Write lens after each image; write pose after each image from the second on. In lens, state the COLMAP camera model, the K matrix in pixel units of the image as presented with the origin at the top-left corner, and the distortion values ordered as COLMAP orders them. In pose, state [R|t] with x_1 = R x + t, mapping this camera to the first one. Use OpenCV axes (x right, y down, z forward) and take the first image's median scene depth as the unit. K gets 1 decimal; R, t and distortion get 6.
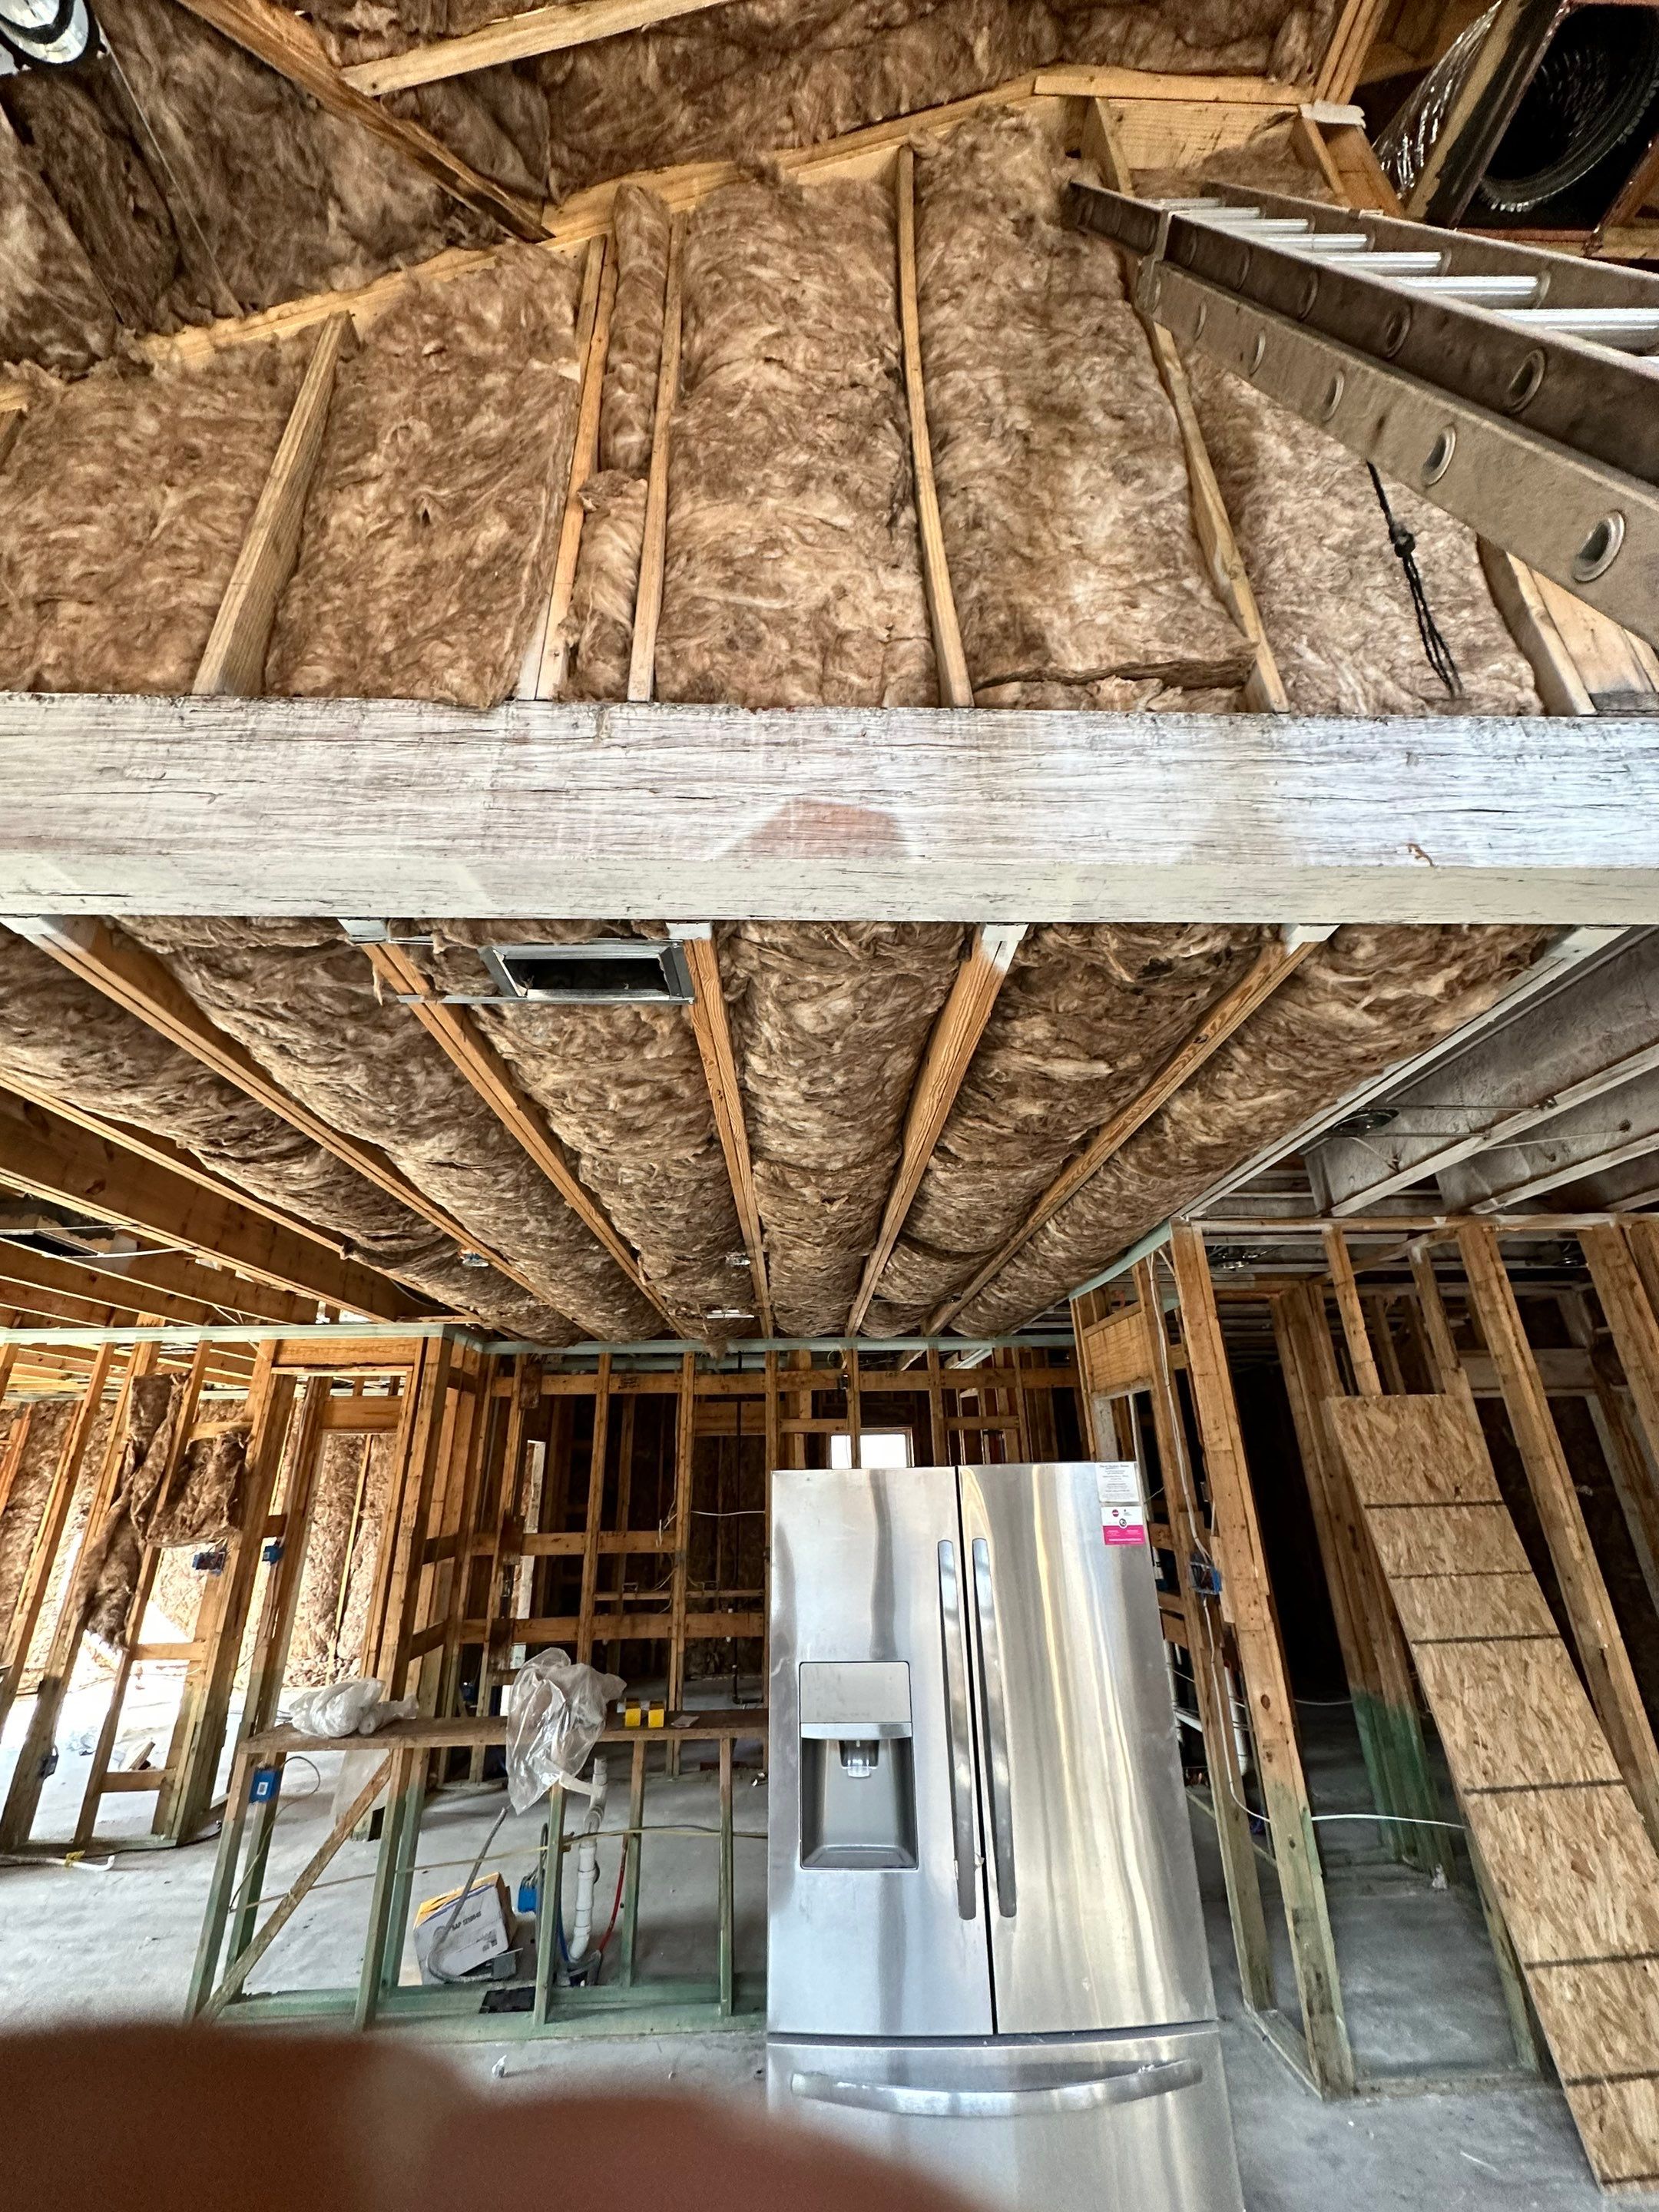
lens RADIAL K [[881.2, 0, 835.6], [0, 881.2, 1107.4], [0, 0, 1]] dist [-0.002469, 0.000289]
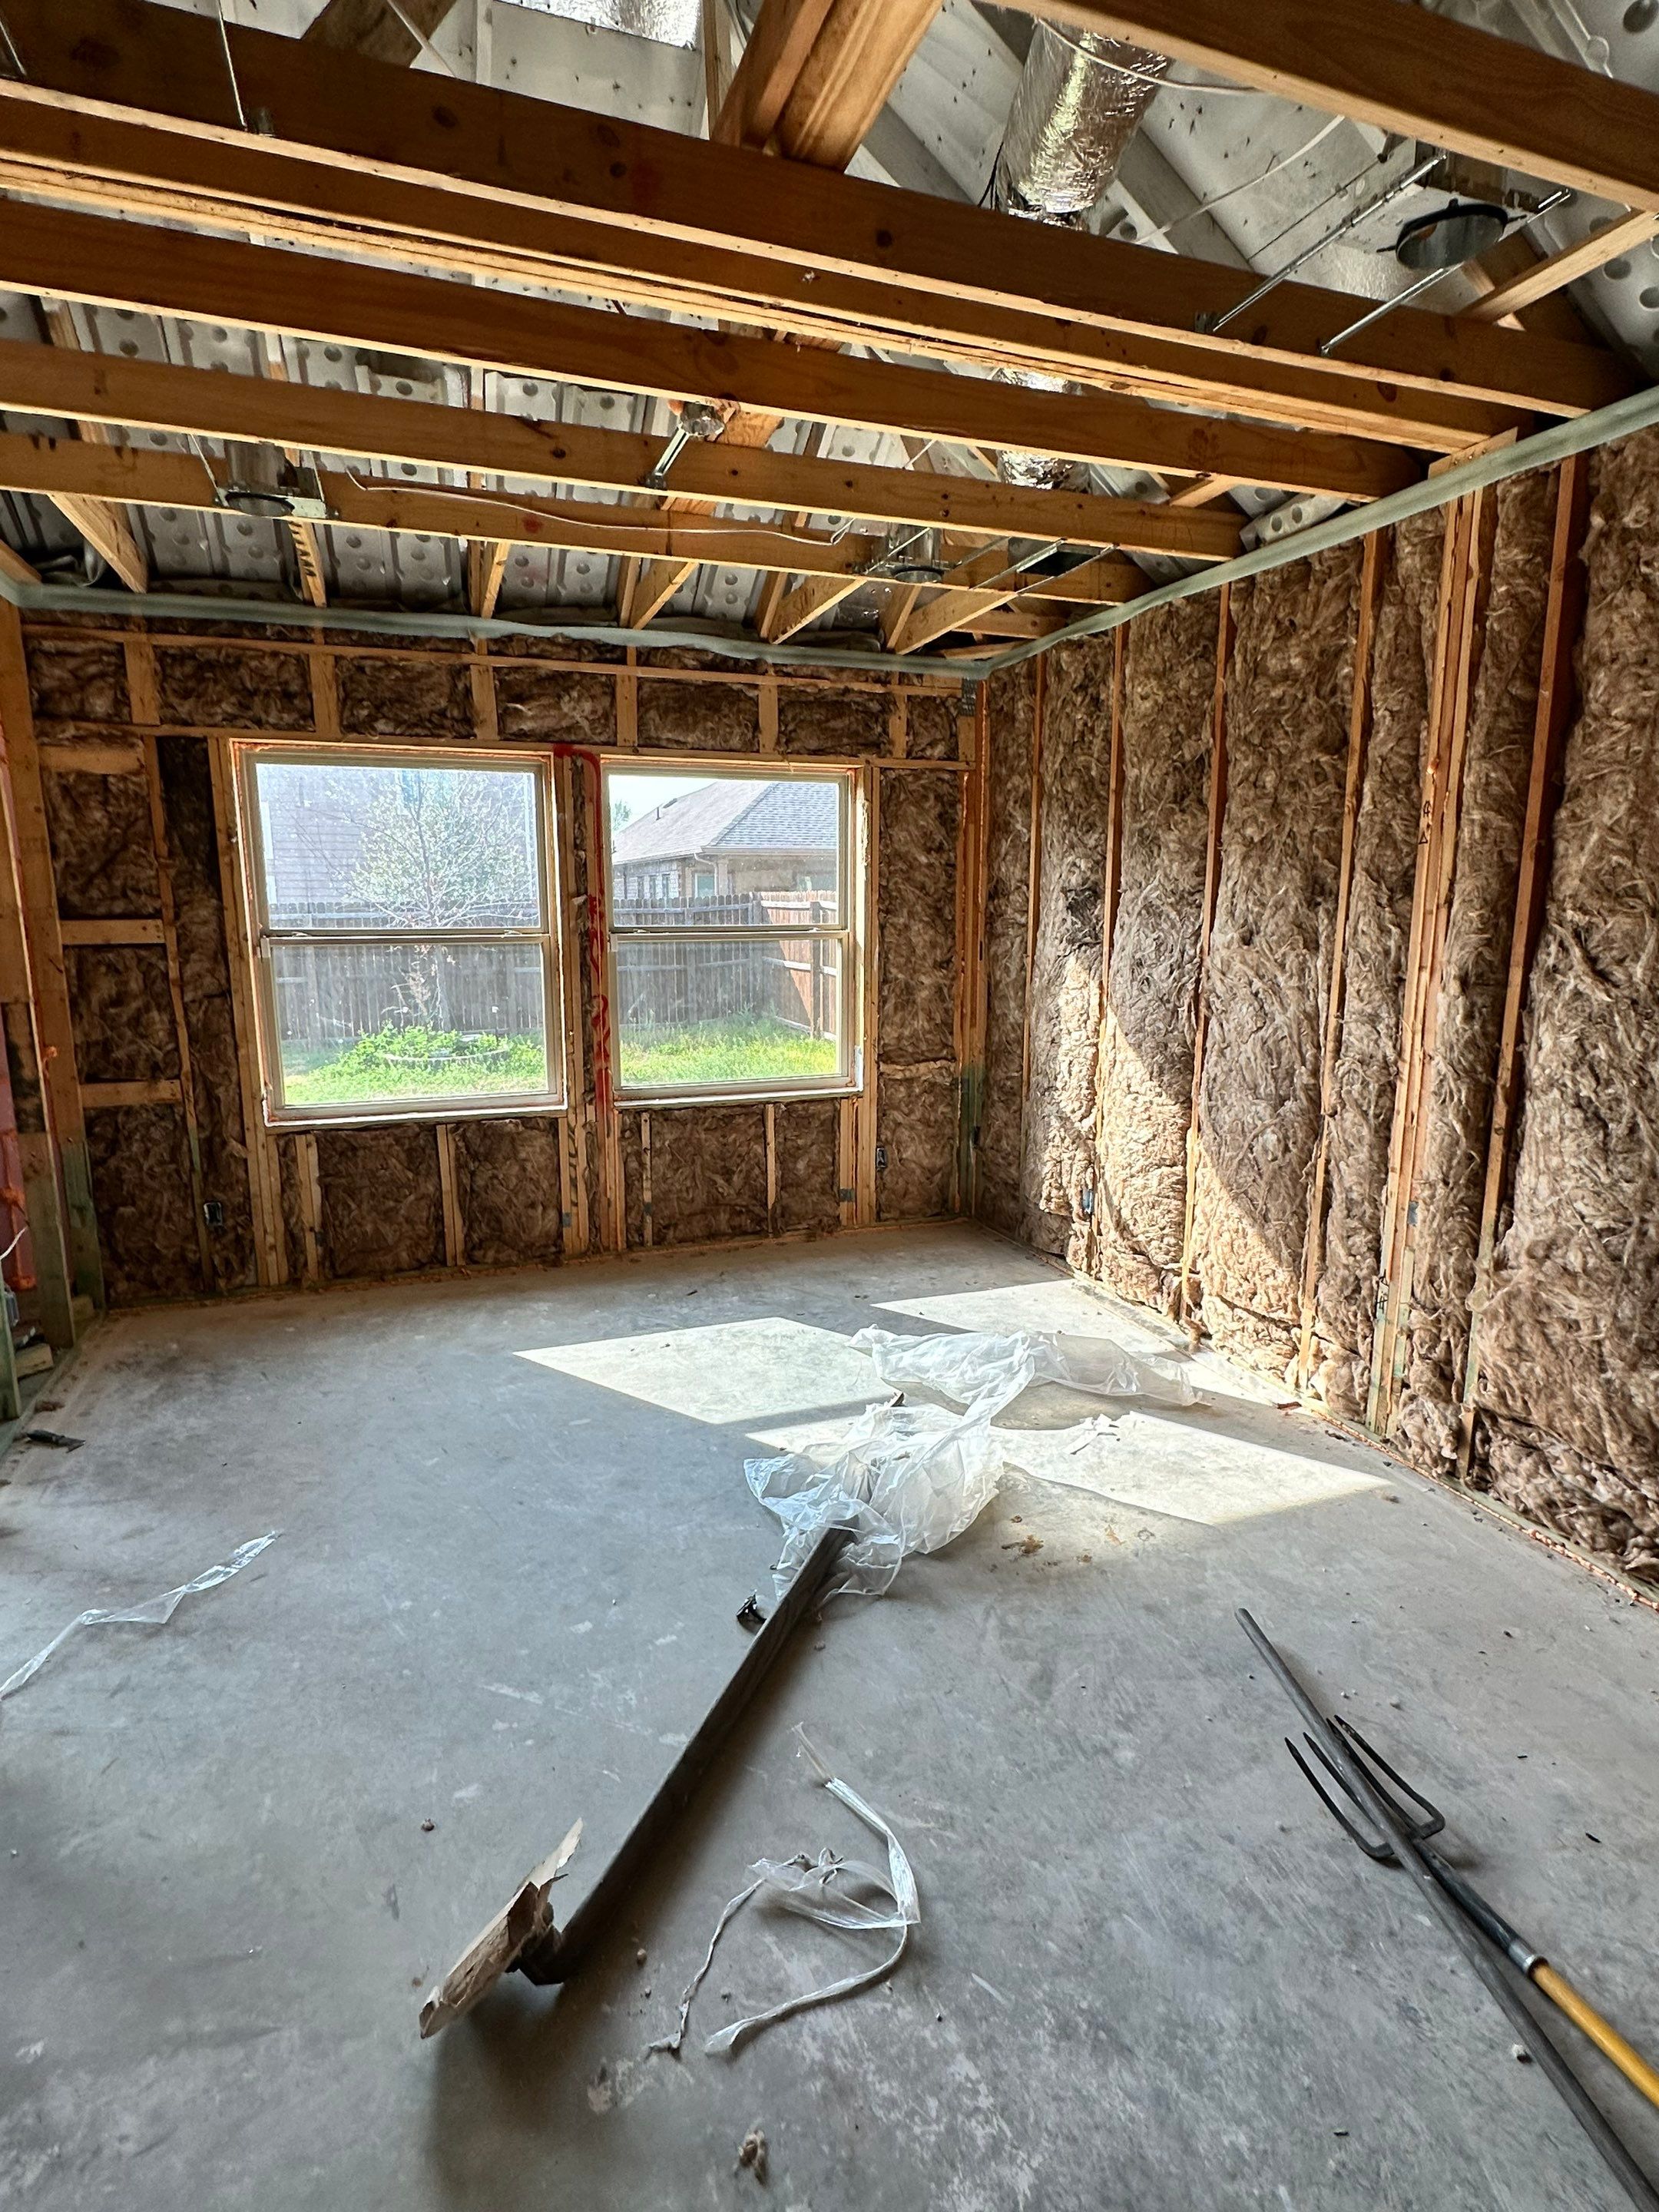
lens RADIAL K [[1118.9, 0, 833.0], [0, 1118.9, 1111.9], [0, 0, 1]] dist [0.002384, 0.000043]
pose [[0.301885, 0.199116, -0.932319, -0.705353], [0.363548, 0.880003, 0.305660, 0.649738], [0.881305, -0.431217, 0.193272, 1.435721]]
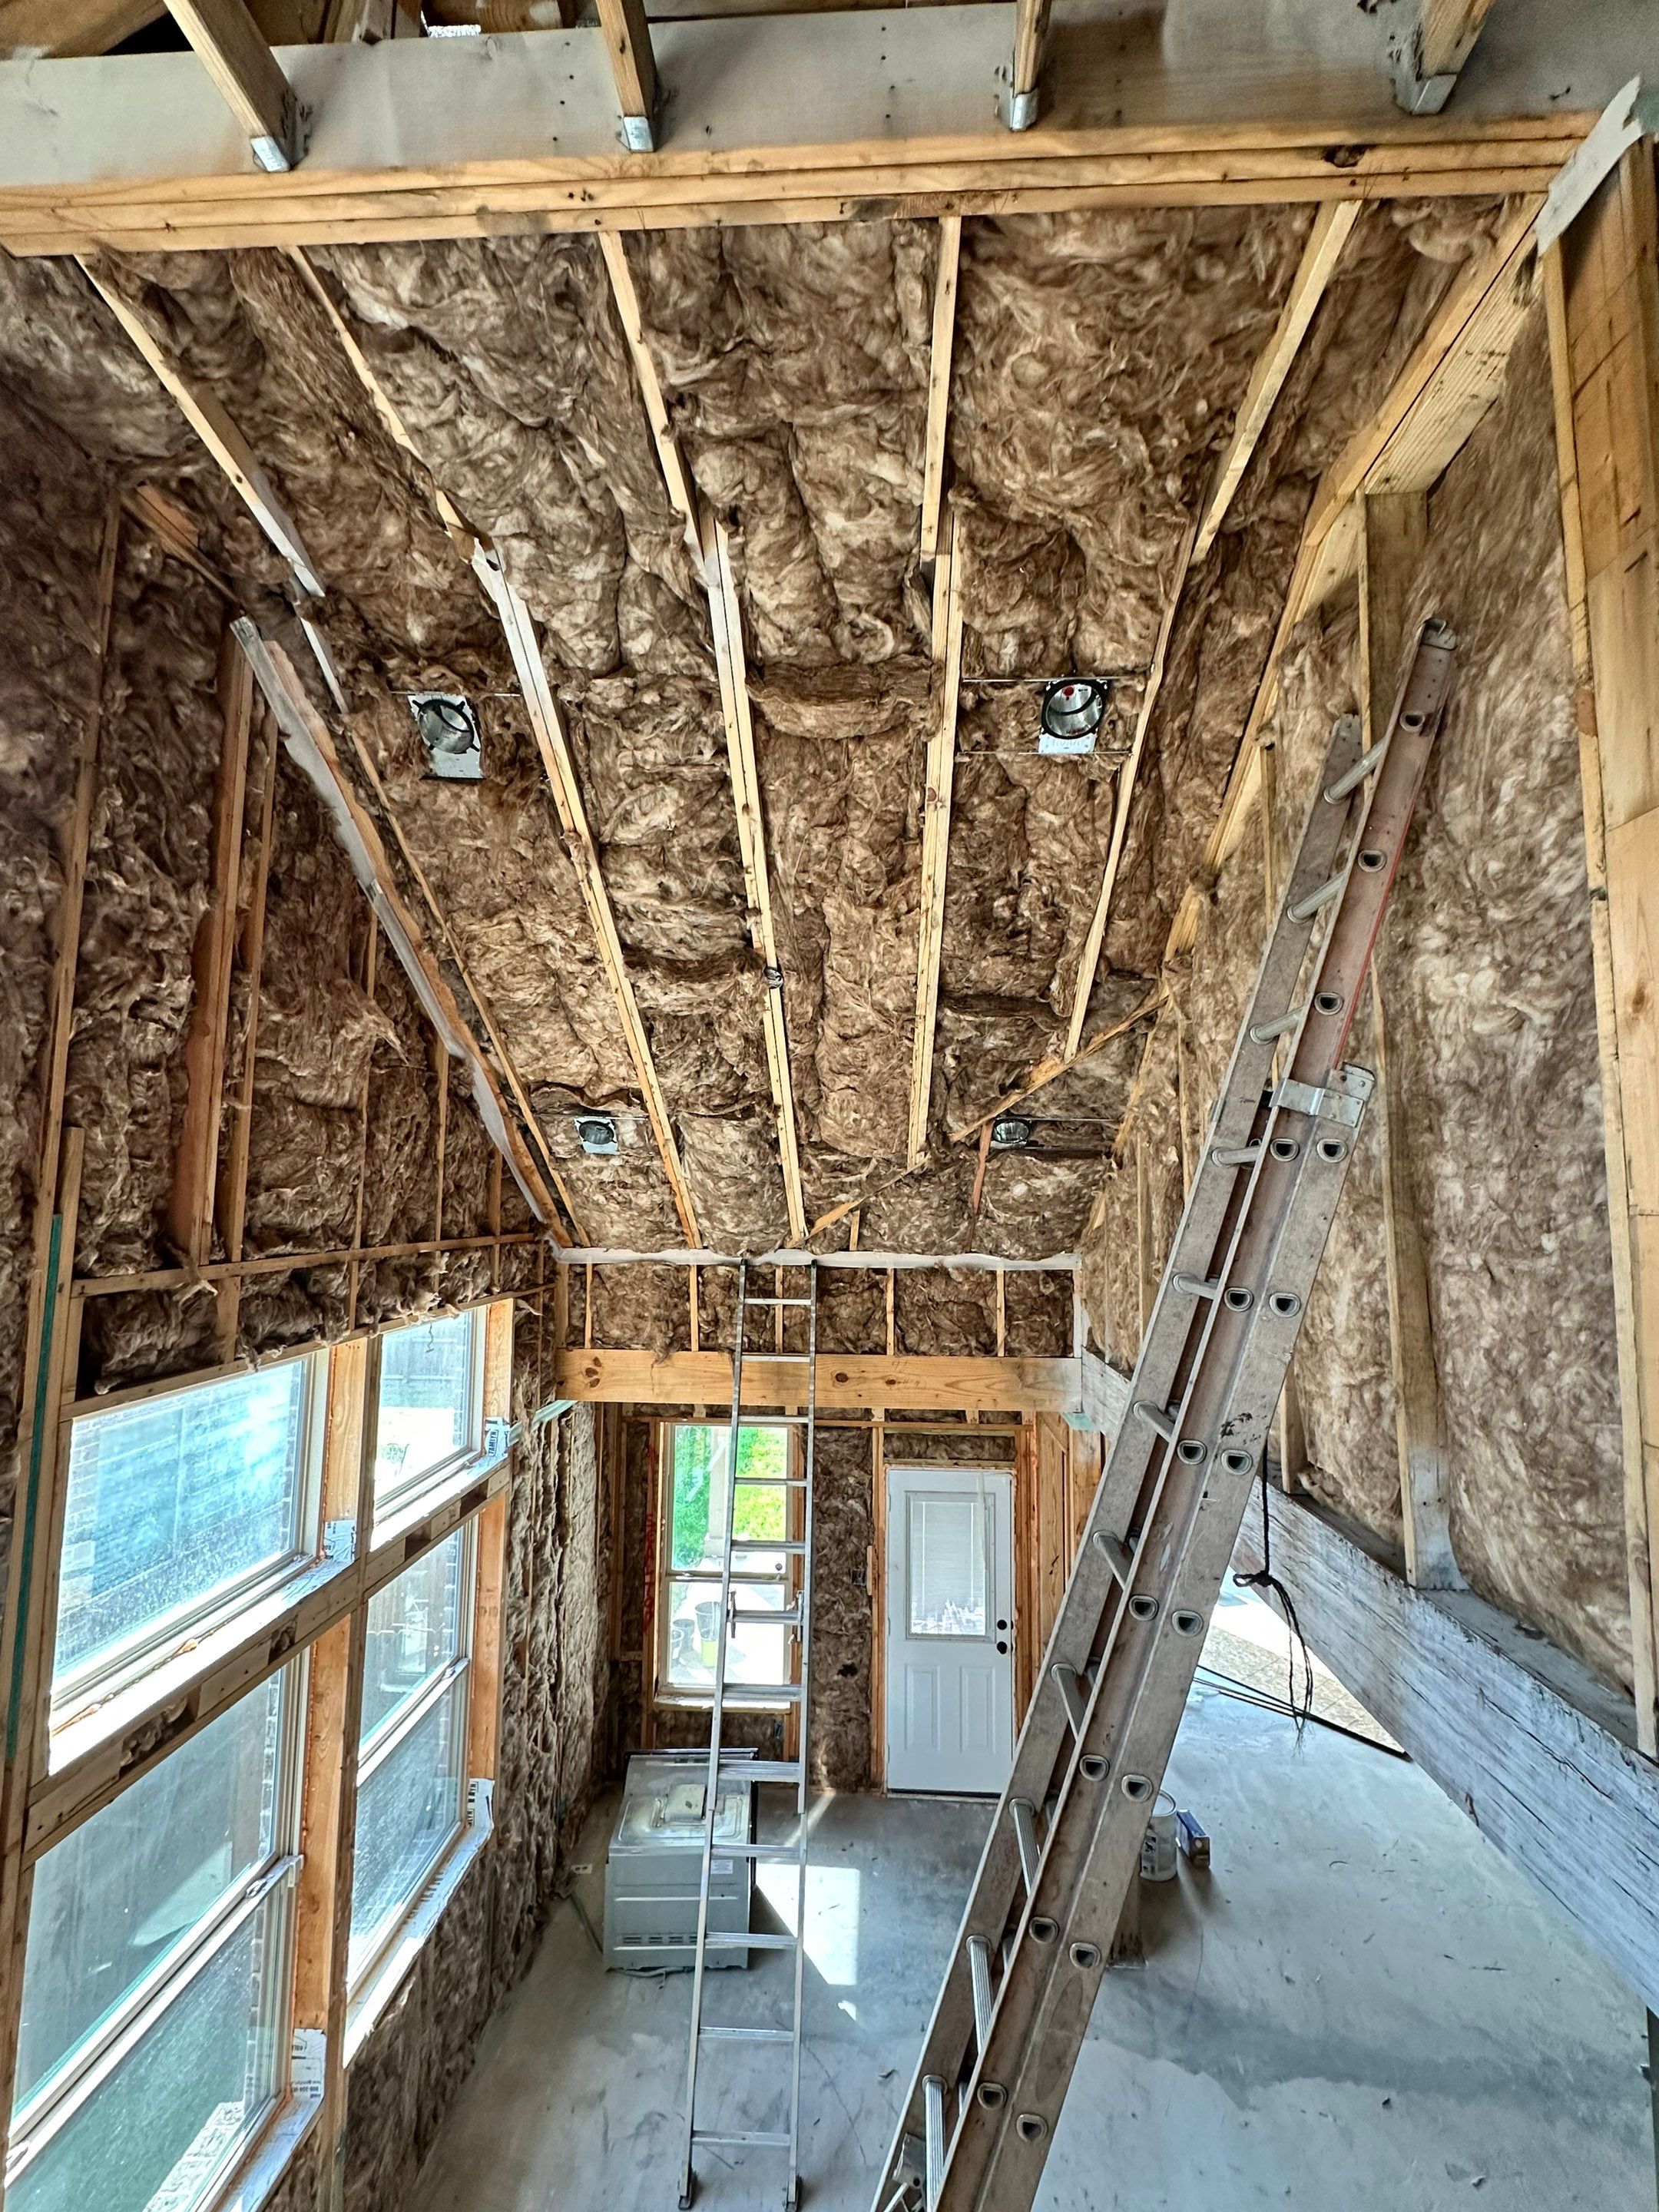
lens RADIAL K [[941.9, 0, 828.1], [0, 941.9, 1104.4], [0, 0, 1]] dist [-0.003342, 0.000217]
pose [[-0.092601, -0.076385, -0.992769, 0.657193], [0.376213, 0.920460, -0.105913, -0.424439], [0.921894, -0.383301, -0.056498, 0.232838]]
